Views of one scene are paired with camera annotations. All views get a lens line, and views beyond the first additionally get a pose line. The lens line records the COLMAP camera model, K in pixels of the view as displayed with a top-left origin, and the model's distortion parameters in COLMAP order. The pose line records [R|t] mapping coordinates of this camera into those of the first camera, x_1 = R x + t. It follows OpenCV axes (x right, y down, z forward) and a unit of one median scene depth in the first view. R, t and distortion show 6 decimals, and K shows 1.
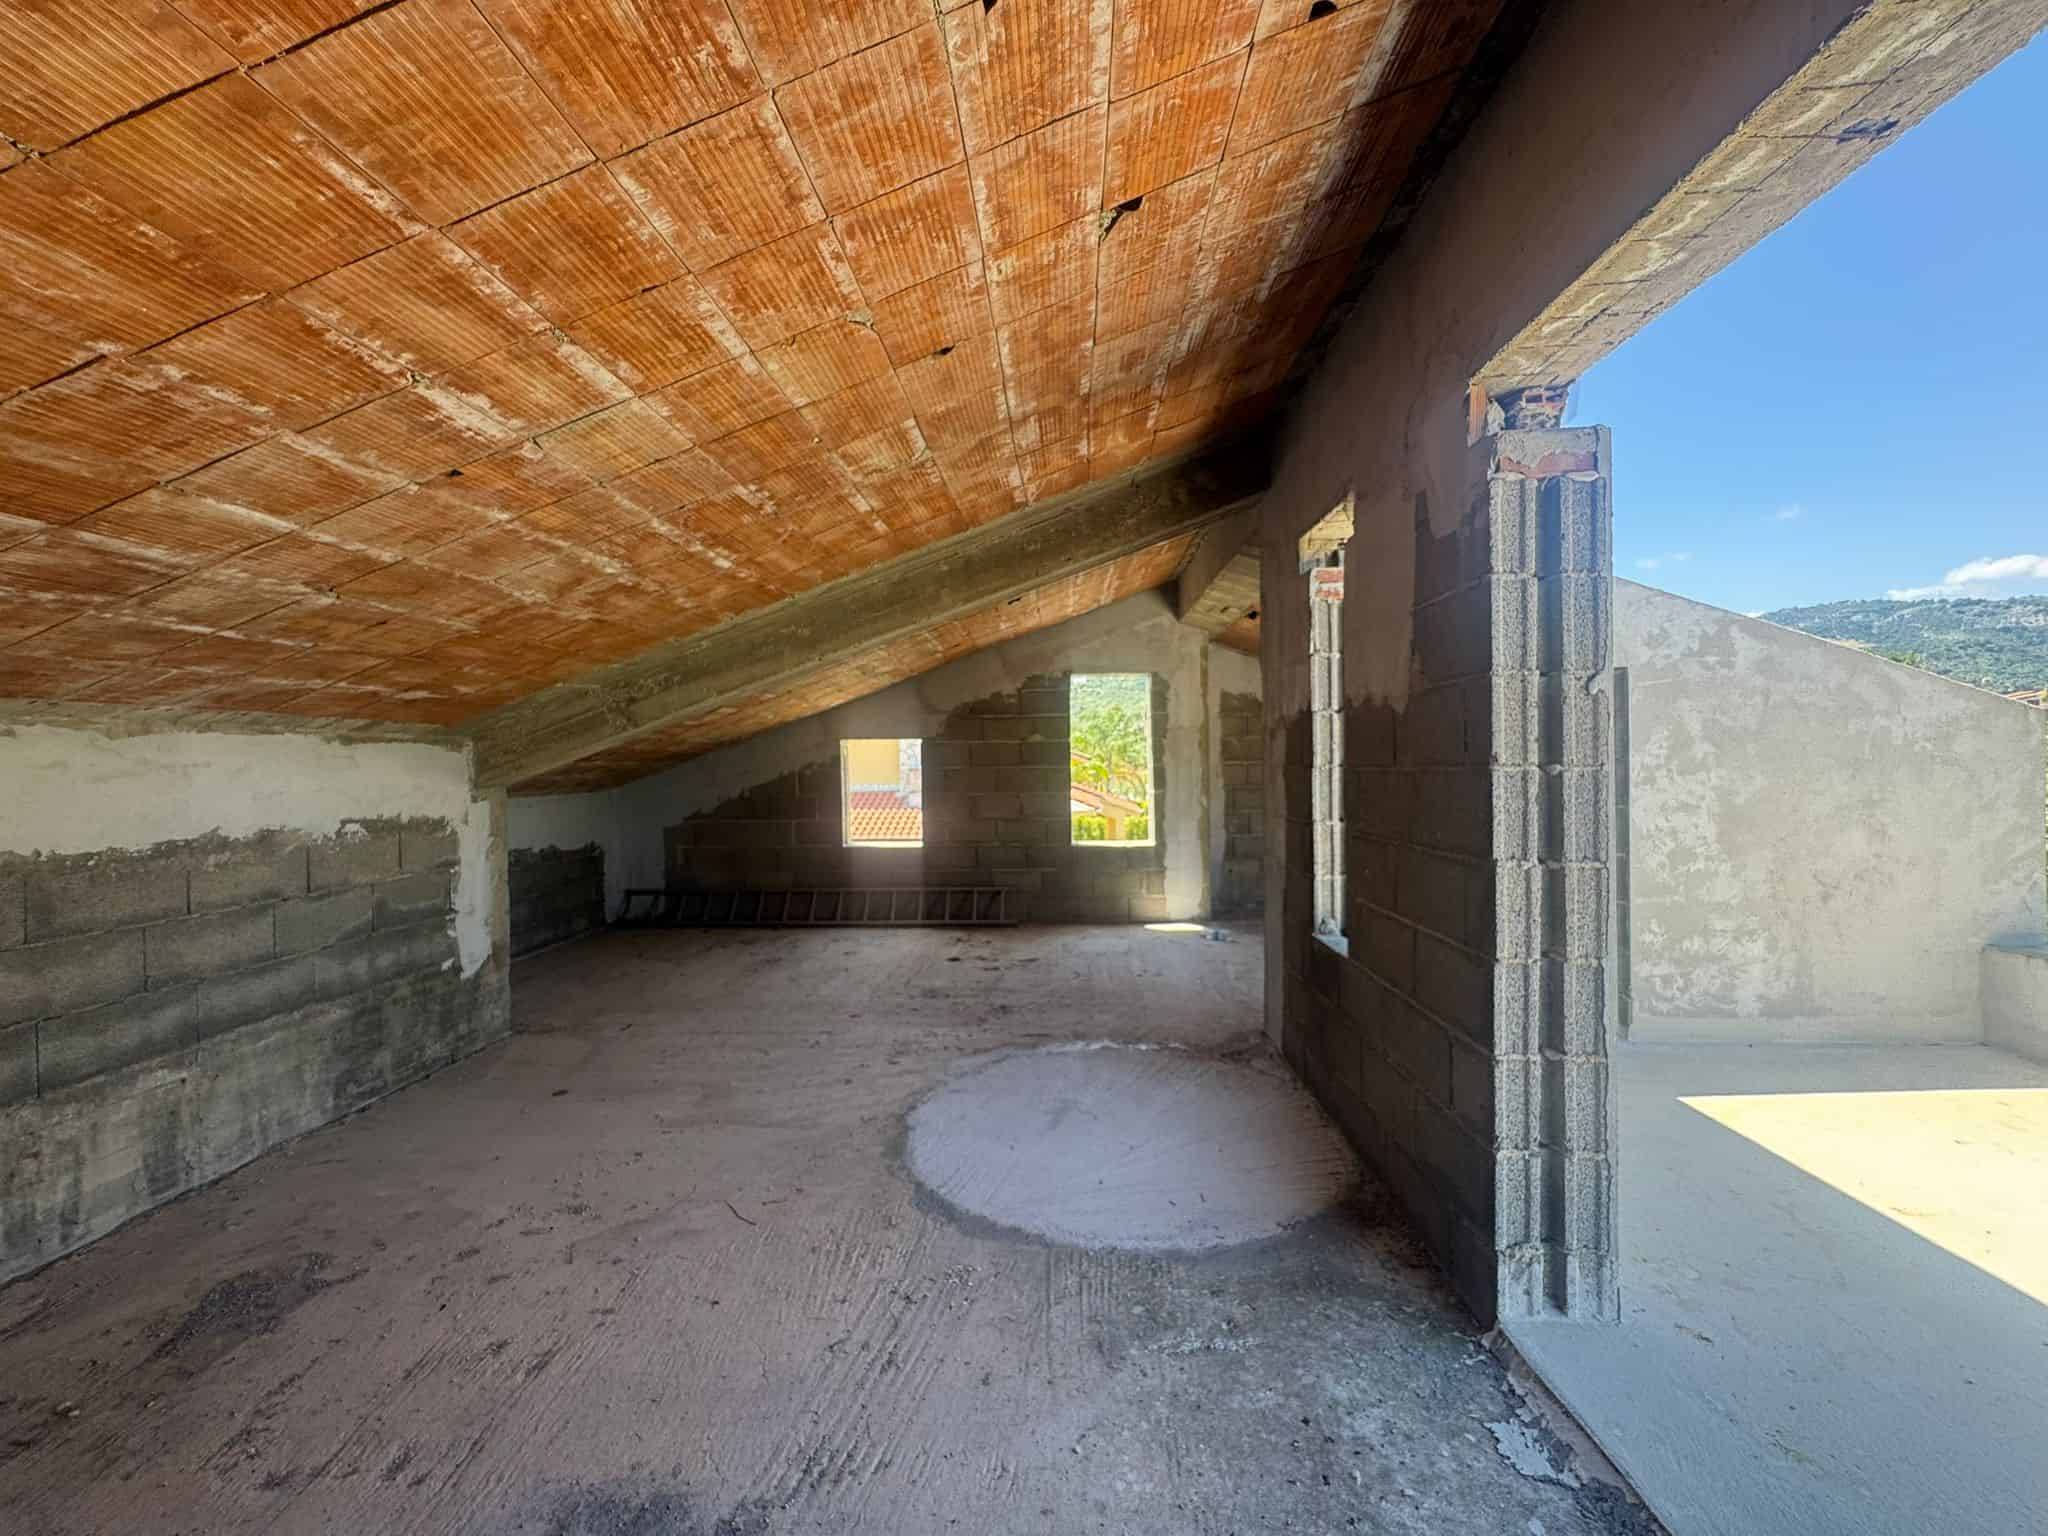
lens RADIAL K [[821.5, 0, 1023.6], [0, 821.5, 766.2], [0, 0, 1]] dist [-0.004519, 0.000570]
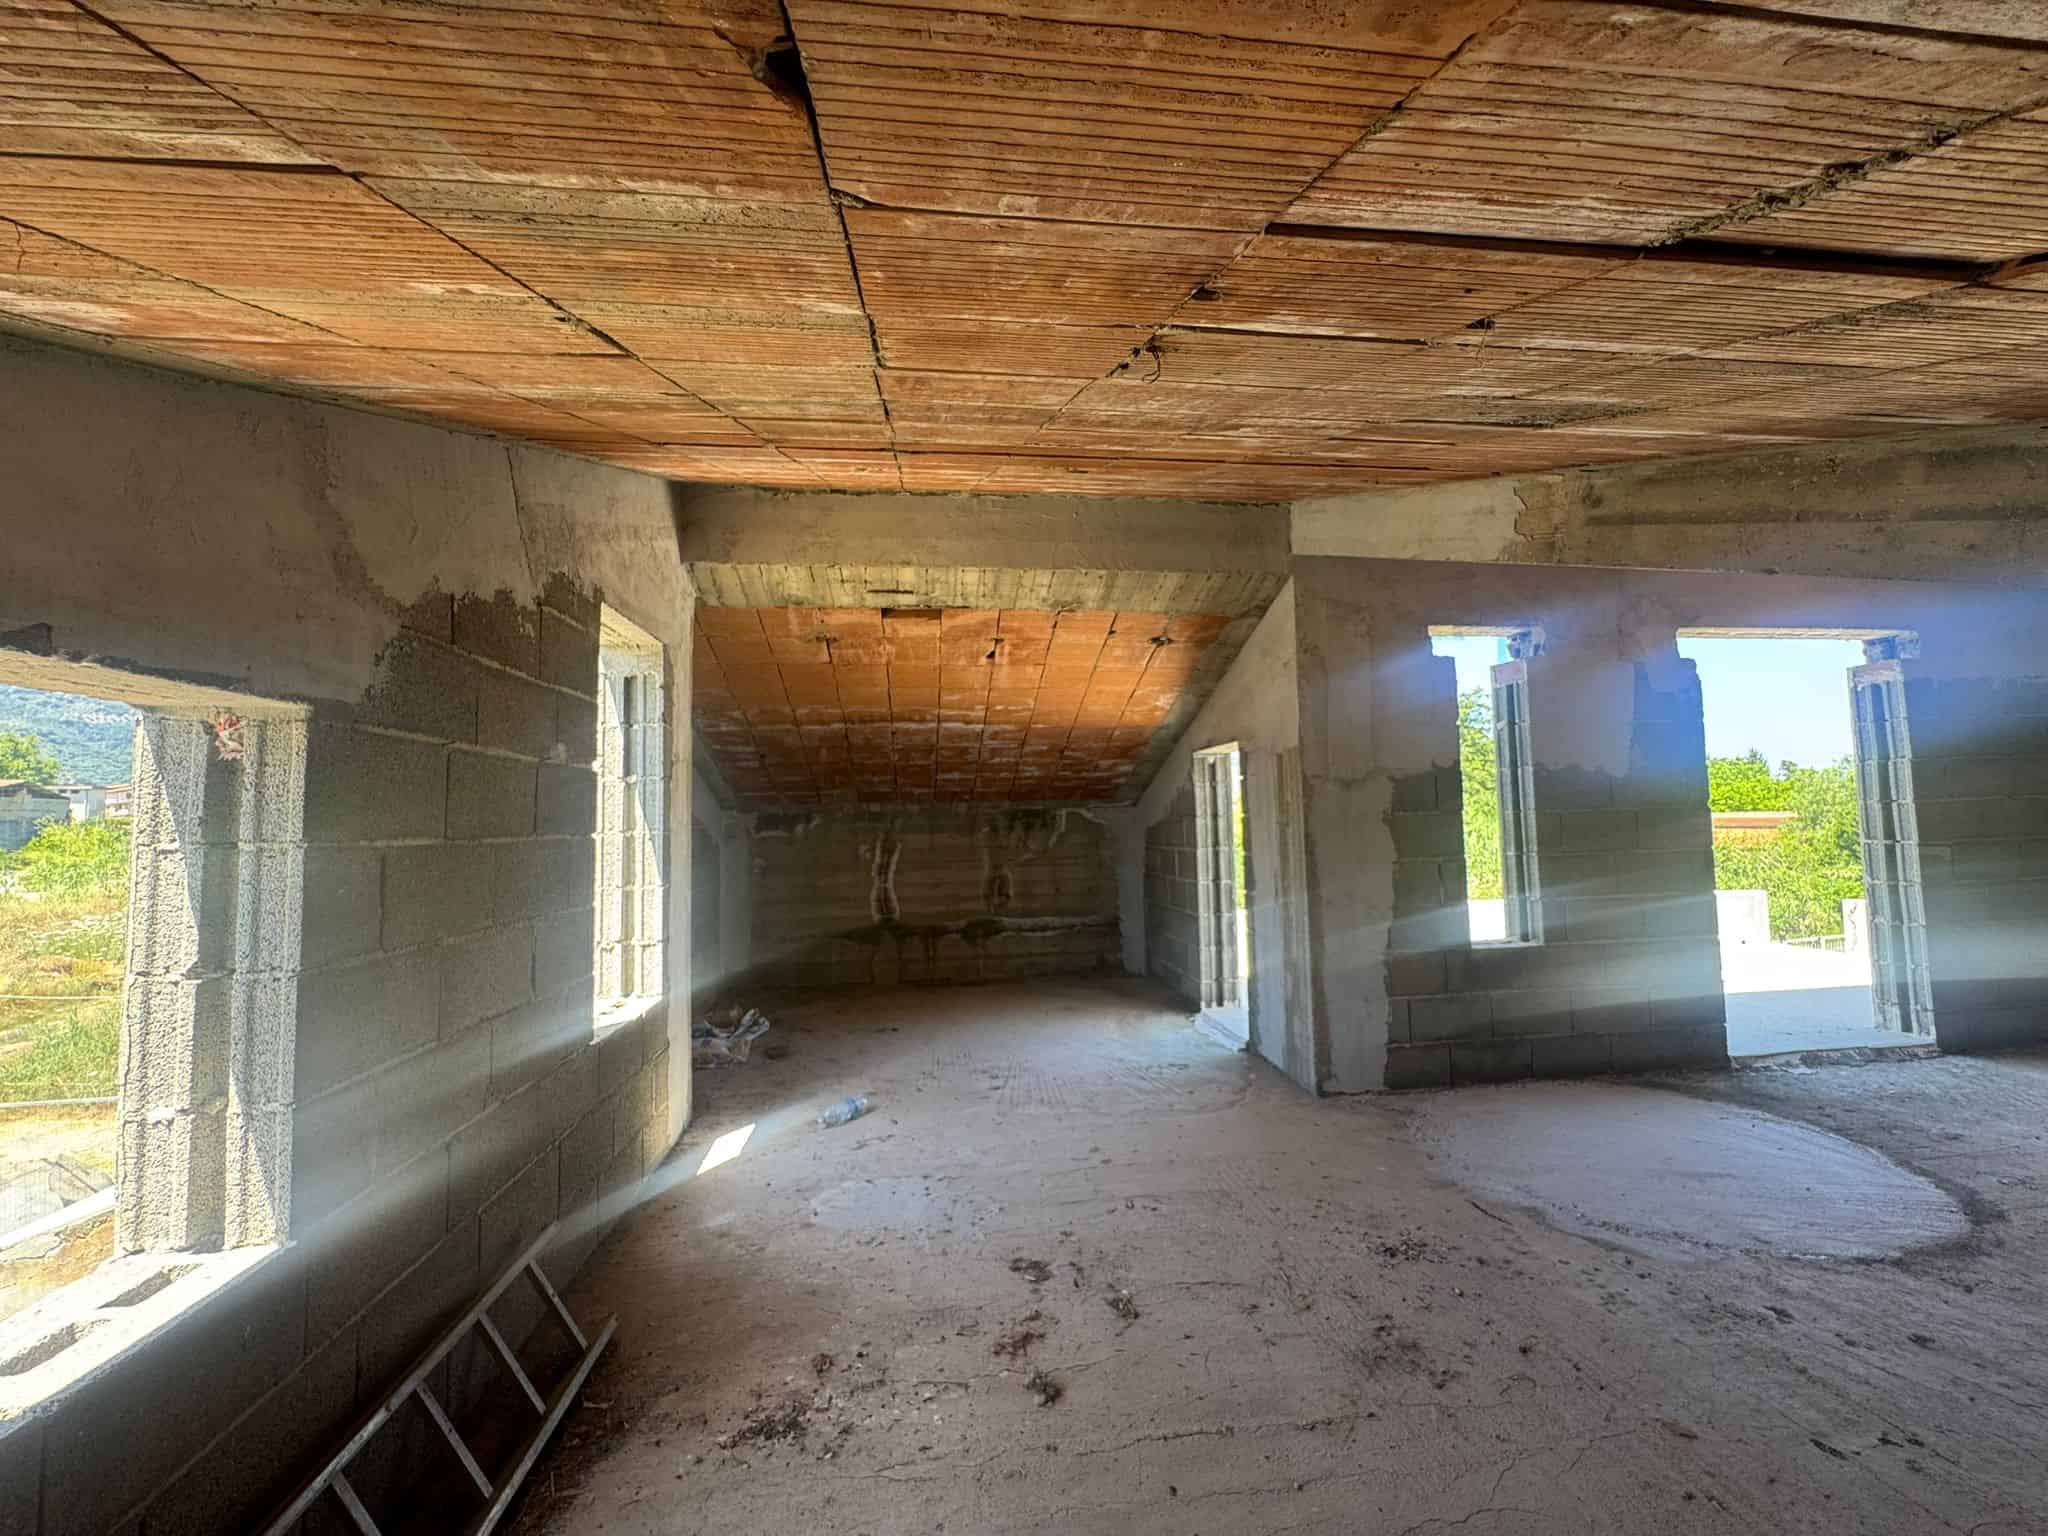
lens RADIAL K [[821.5, 0, 1023.6], [0, 821.5, 766.2], [0, 0, 1]] dist [-0.004519, 0.000570]
pose [[-0.170144, 0.080525, 0.982124, -0.937713], [0.029330, 0.996628, -0.076633, 0.008462], [-0.984983, 0.015767, -0.171932, 2.284003]]
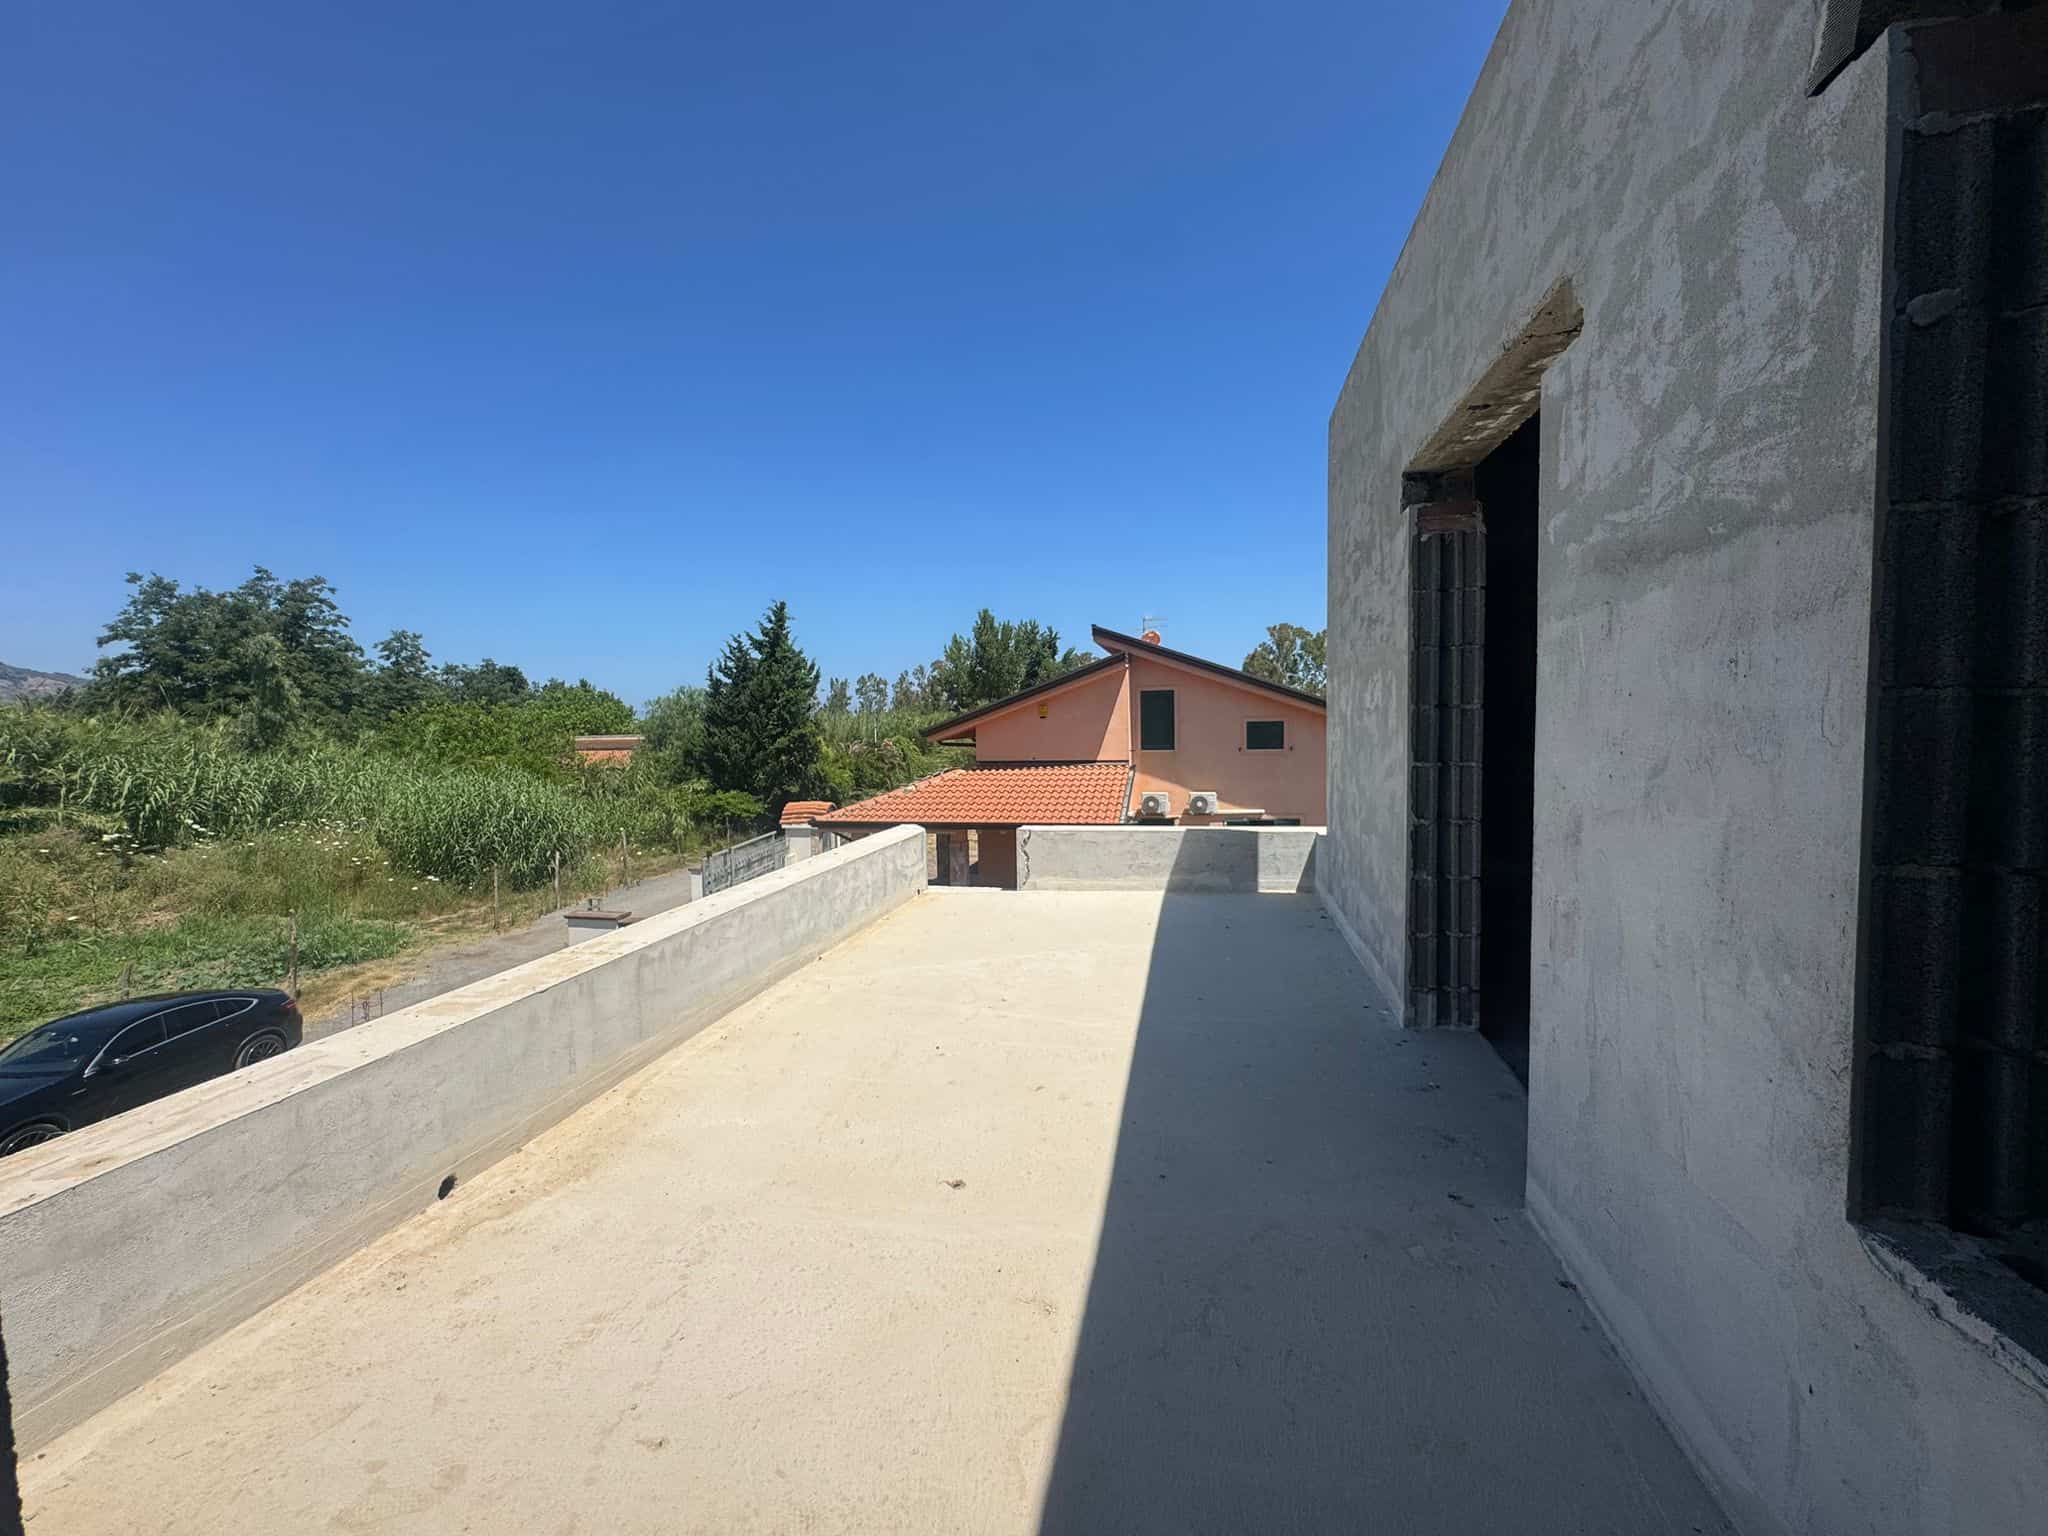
lens RADIAL K [[821.5, 0, 1023.6], [0, 821.5, 766.2], [0, 0, 1]] dist [-0.004519, 0.000570]
pose [[-0.986643, 0.022887, 0.161284, 0.850857], [0.032920, 0.997667, 0.059808, -0.002073], [-0.159539, 0.064319, -0.985094, 1.498088]]
